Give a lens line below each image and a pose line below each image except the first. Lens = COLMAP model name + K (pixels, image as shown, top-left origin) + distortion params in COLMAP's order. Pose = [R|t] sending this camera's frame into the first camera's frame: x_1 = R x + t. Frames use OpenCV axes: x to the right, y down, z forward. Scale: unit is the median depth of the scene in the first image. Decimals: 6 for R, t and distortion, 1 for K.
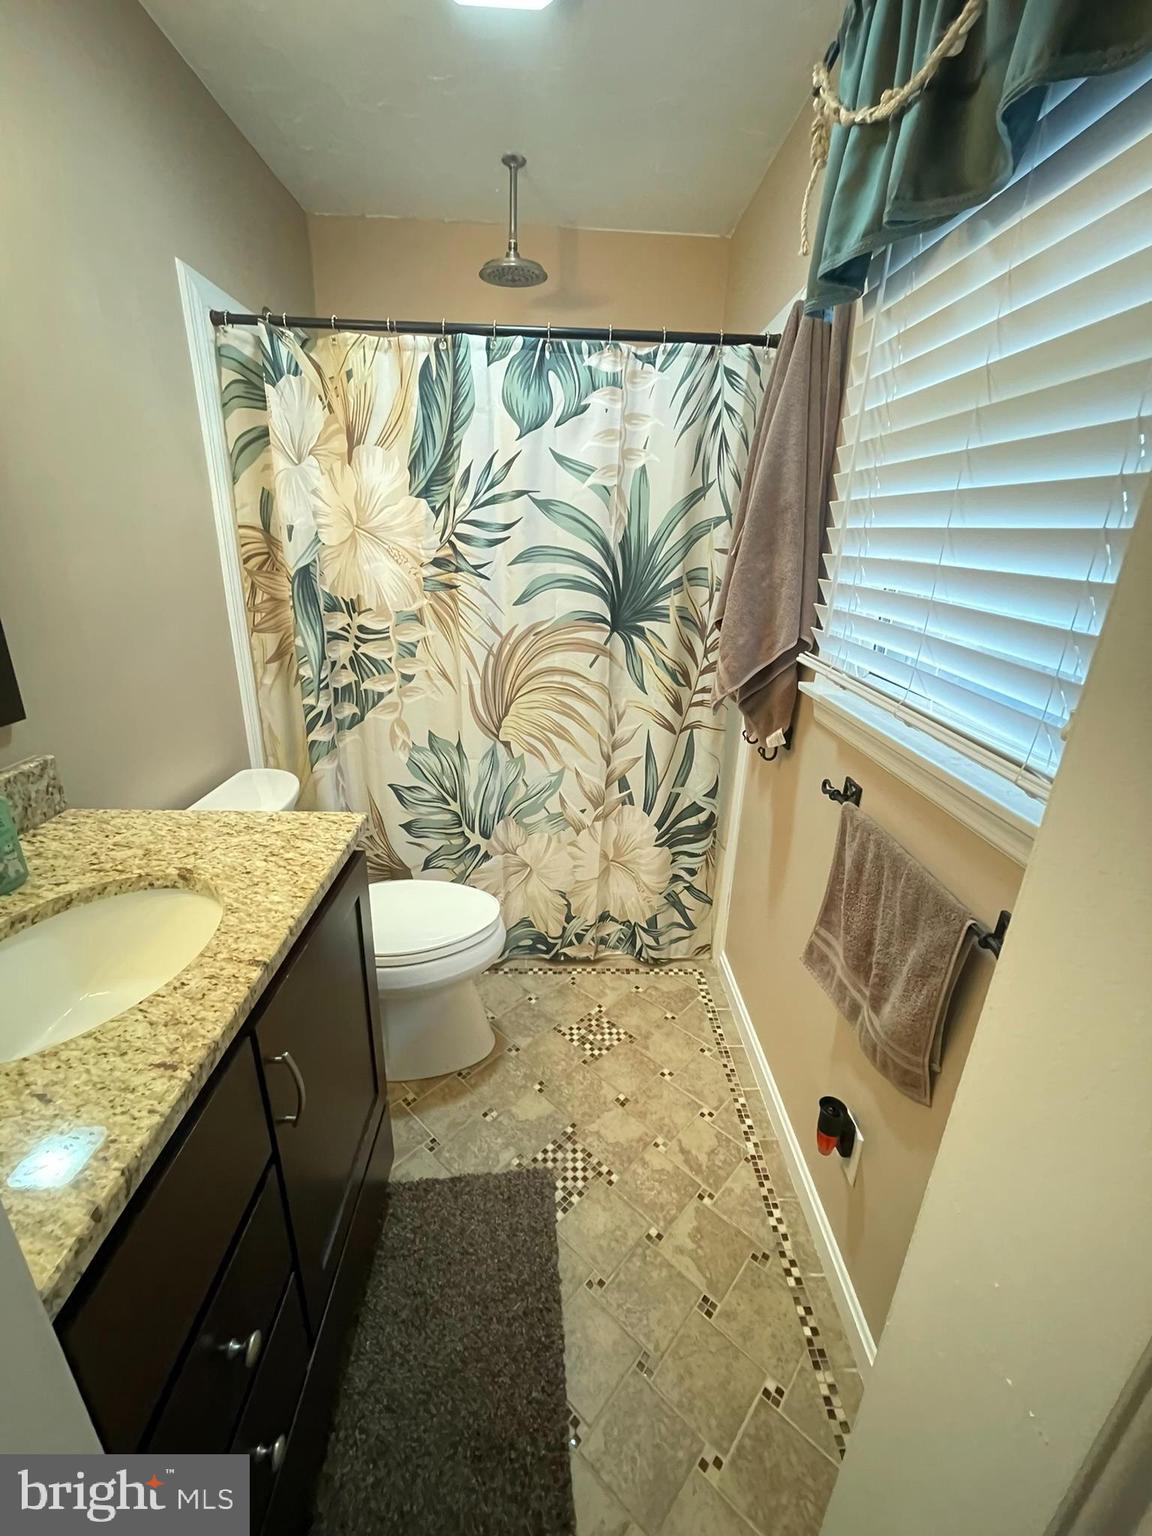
lens RADIAL K [[619.5, 0, 578.8], [0, 619.5, 765.0], [0, 0, 1]] dist [-0.001219, -0.000227]
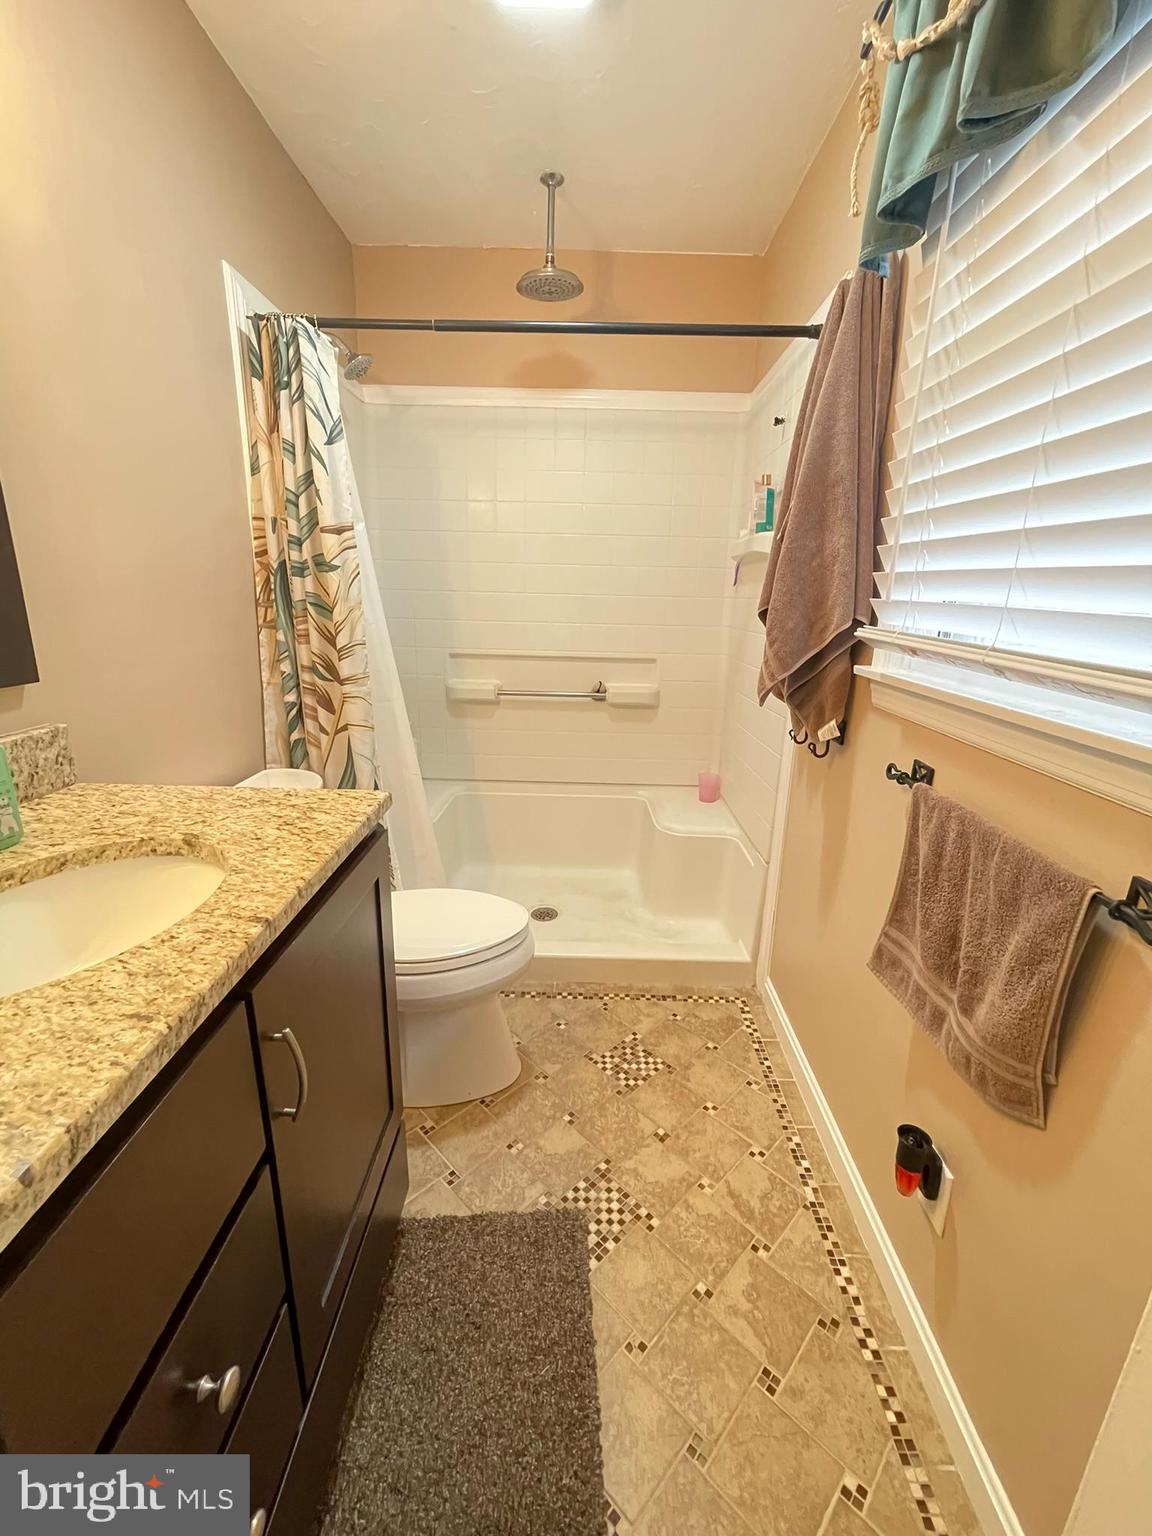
lens RADIAL K [[619.5, 0, 579.1], [0, 619.5, 764.8], [0, 0, 1]] dist [-0.001219, -0.000227]
pose [[0.999133, 0.004286, -0.041403, -0.022748], [-0.007404, 0.997121, -0.075460, 0.112867], [0.040960, 0.075702, 0.996289, 0.091158]]
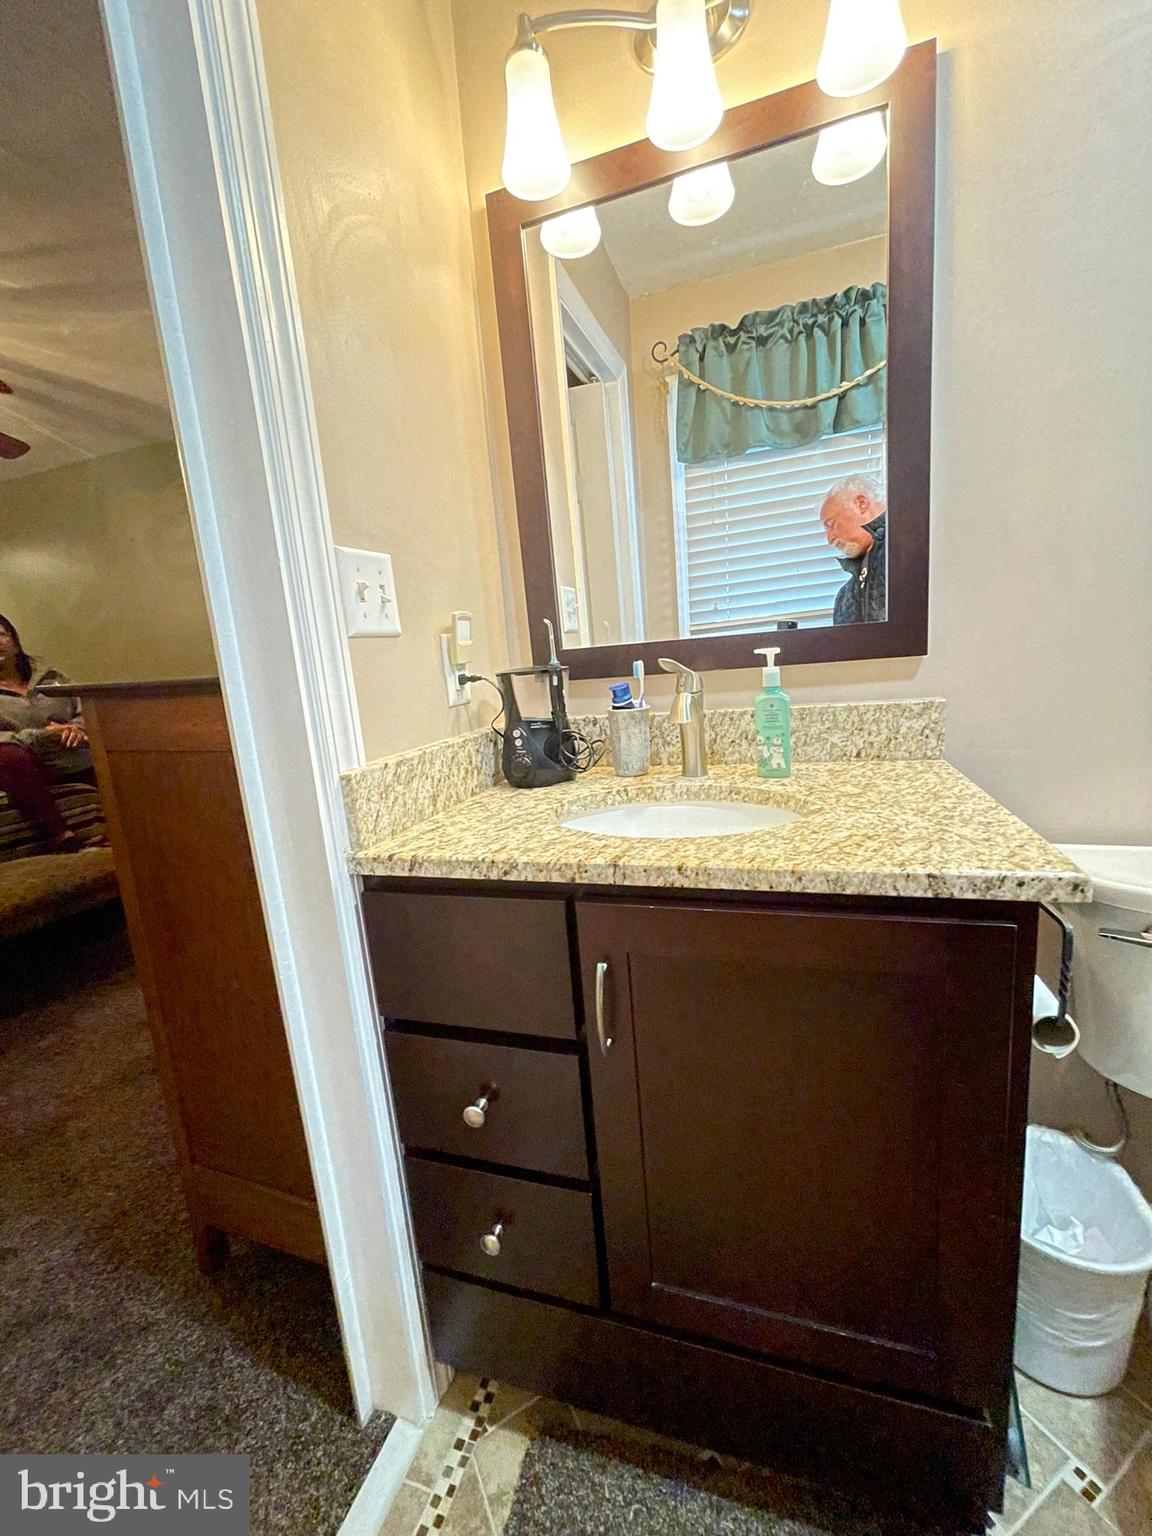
lens RADIAL K [[619.5, 0, 581.6], [0, 619.5, 770.0], [0, 0, 1]] dist [-0.001219, -0.000227]
pose [[-0.347398, 0.174969, -0.921249, 0.237601], [-0.249295, 0.929851, 0.270610, -0.032574], [0.903973, 0.323672, -0.279409, 0.800296]]
